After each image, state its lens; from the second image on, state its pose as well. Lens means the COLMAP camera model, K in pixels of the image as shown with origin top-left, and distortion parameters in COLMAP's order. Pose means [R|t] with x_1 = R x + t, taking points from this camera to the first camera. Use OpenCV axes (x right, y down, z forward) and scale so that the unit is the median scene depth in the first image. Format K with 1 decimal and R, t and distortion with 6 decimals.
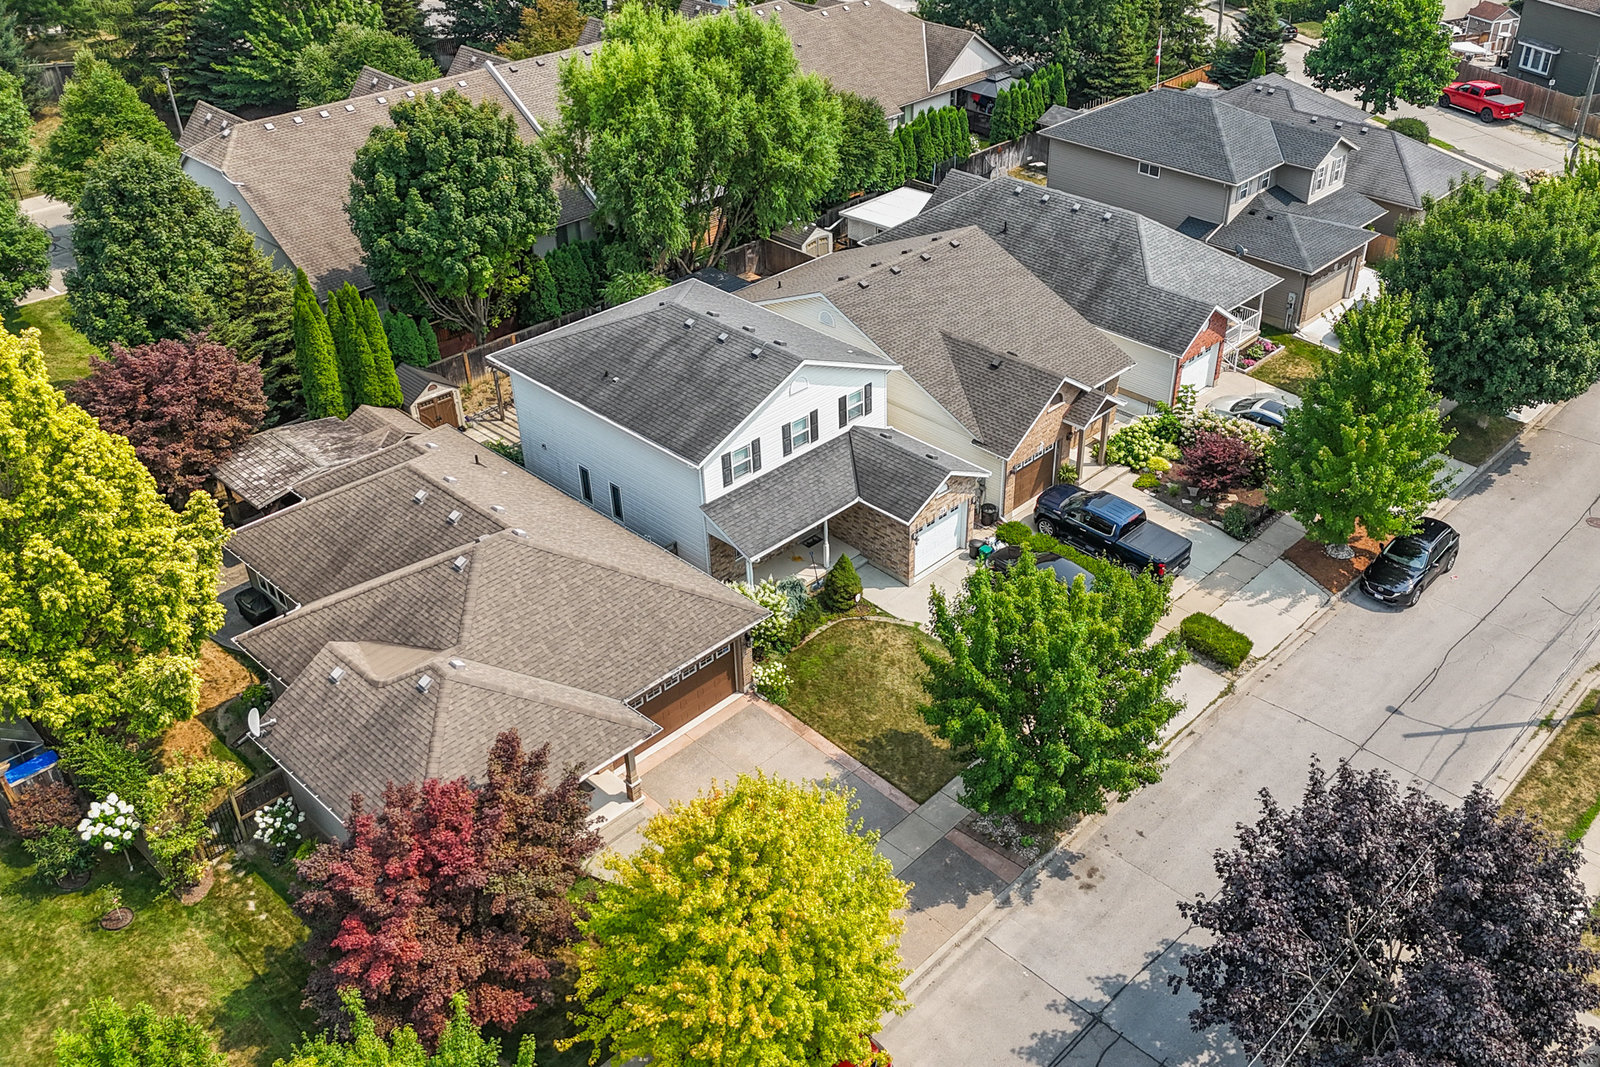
lens RADIAL K [[1390.9, 0, 890.8], [0, 1390.9, 529.3], [0, 0, 1]] dist [0.085225, -0.107395]
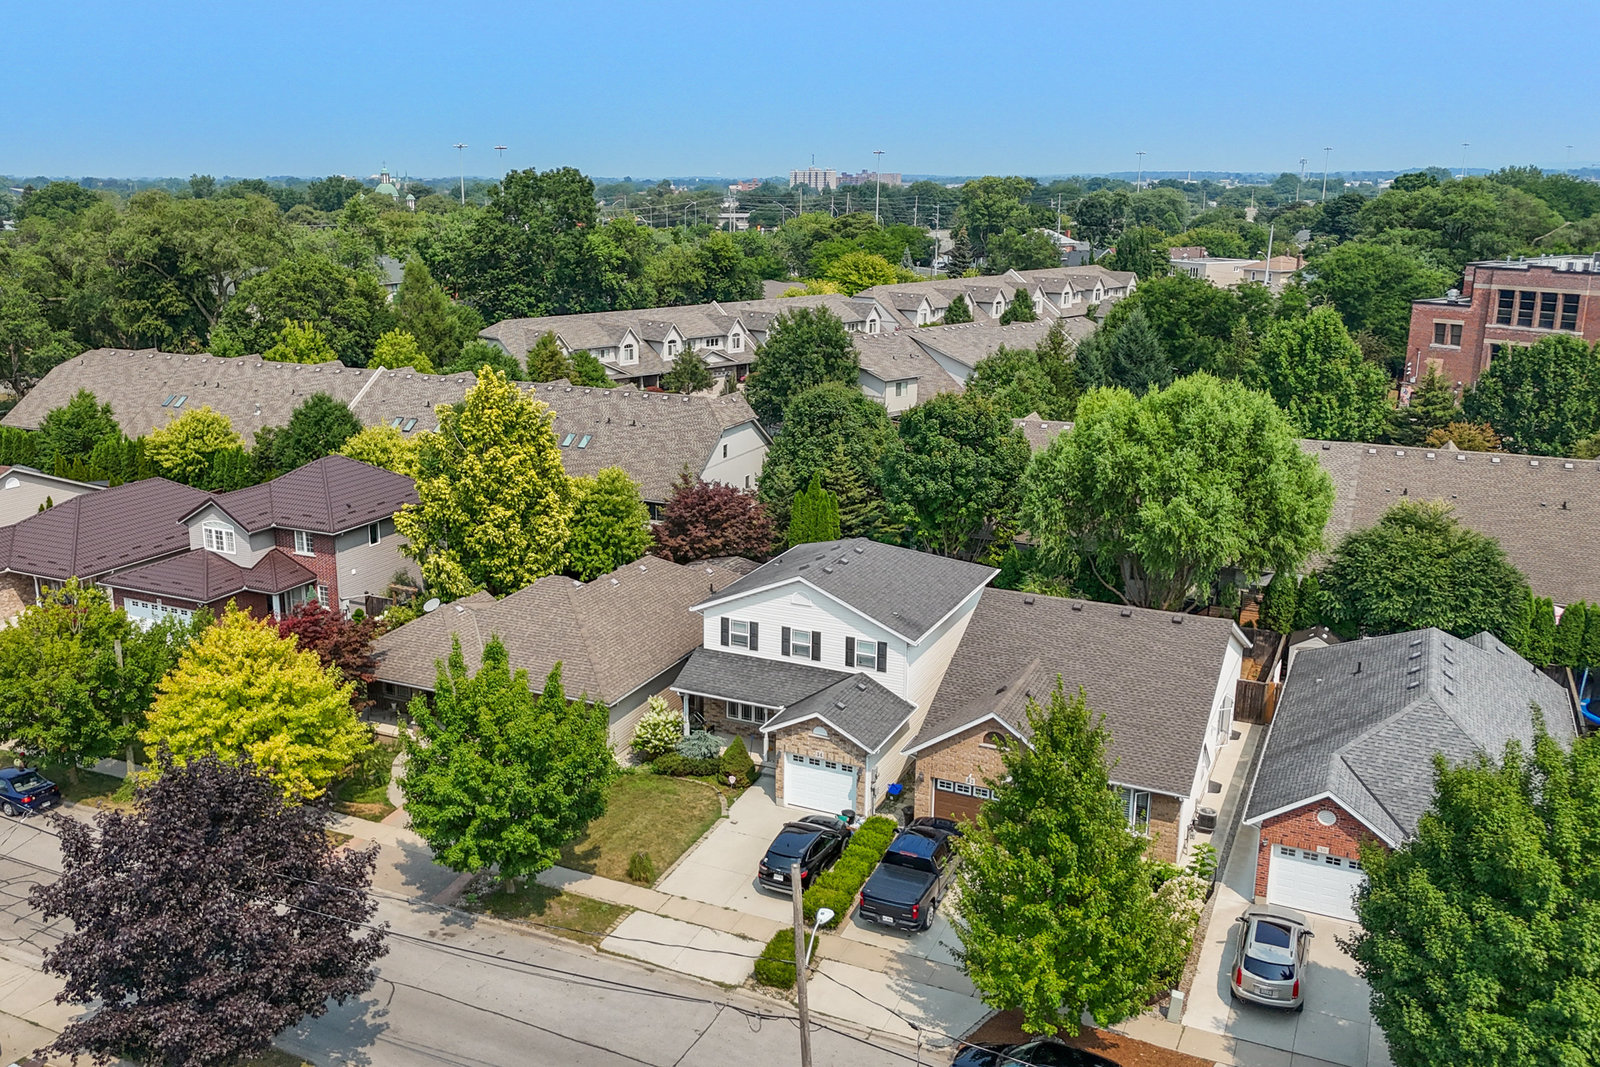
lens RADIAL K [[1390.9, 0, 696.6], [0, 1390.9, 516.0], [0, 0, 1]] dist [0.085225, -0.107395]
pose [[0.256897, 0.221284, -0.940764, 0.921721], [-0.526624, 0.848270, 0.055721, -0.168105], [0.810353, 0.481114, 0.334451, 0.463569]]
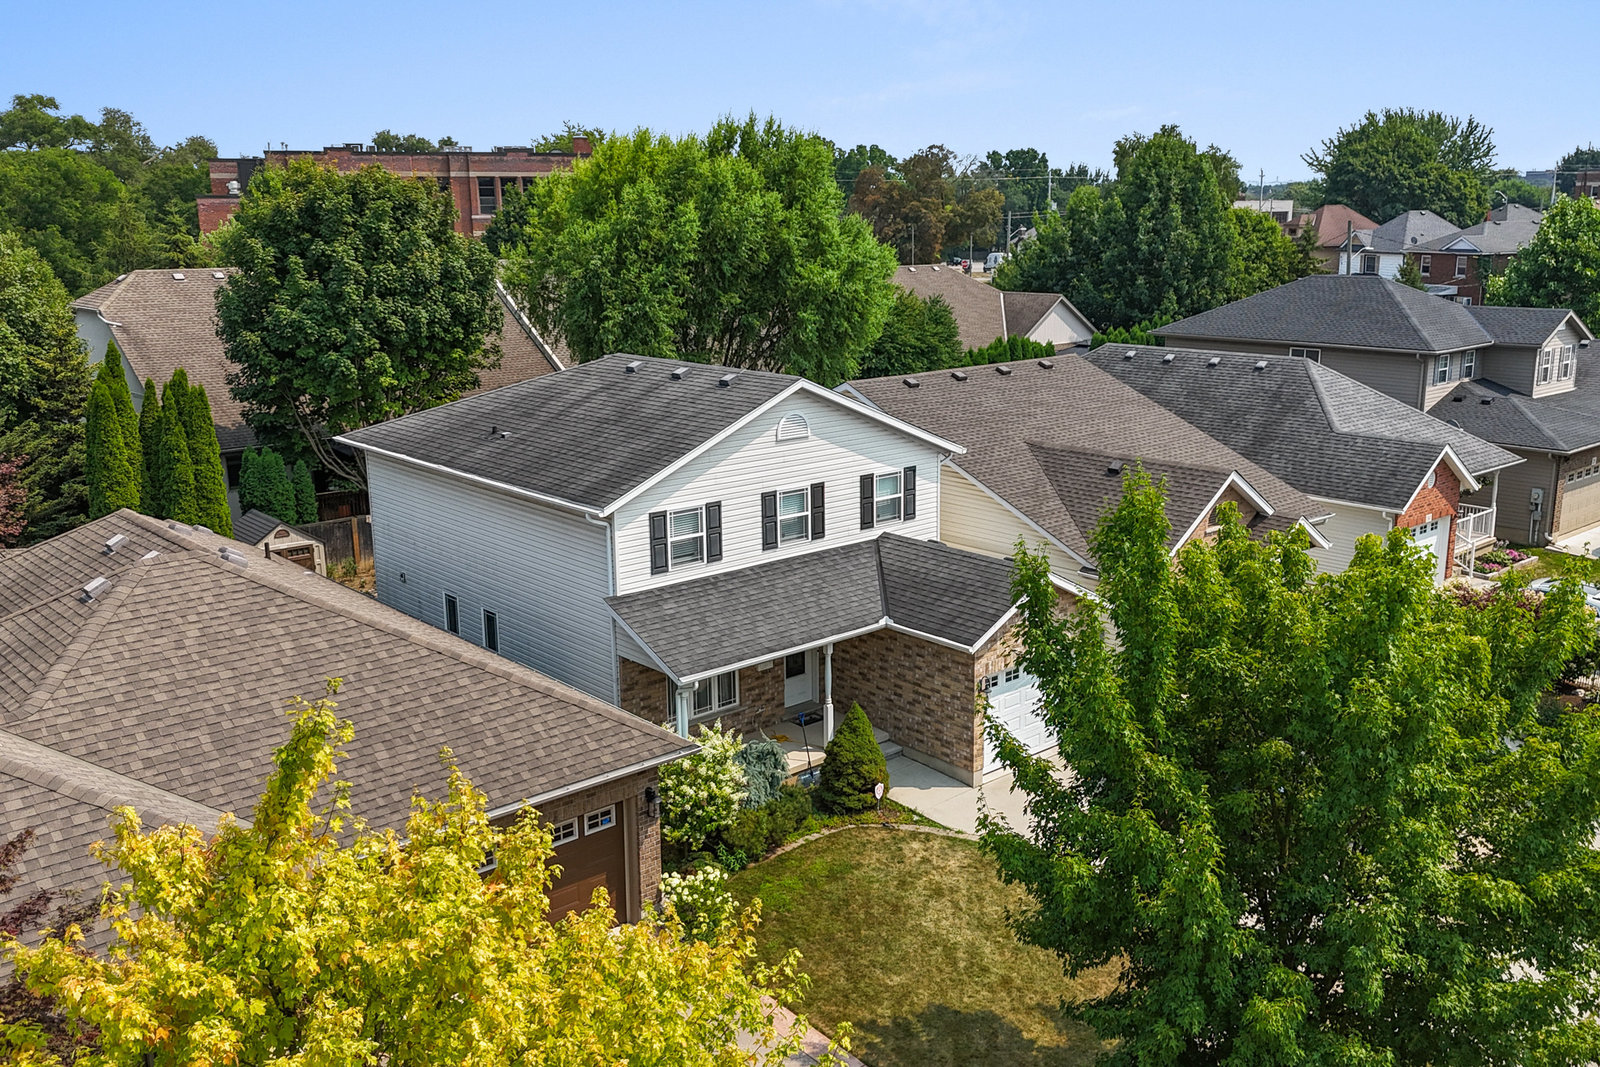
lens RADIAL K [[1390.9, 0, 843.1], [0, 1390.9, 515.2], [0, 0, 1]] dist [0.085225, -0.107395]
pose [[0.995712, 0.010253, -0.091941, 0.010863], [-0.042208, 0.934719, -0.352871, 0.133613], [0.082321, 0.355239, 0.931144, 0.416370]]
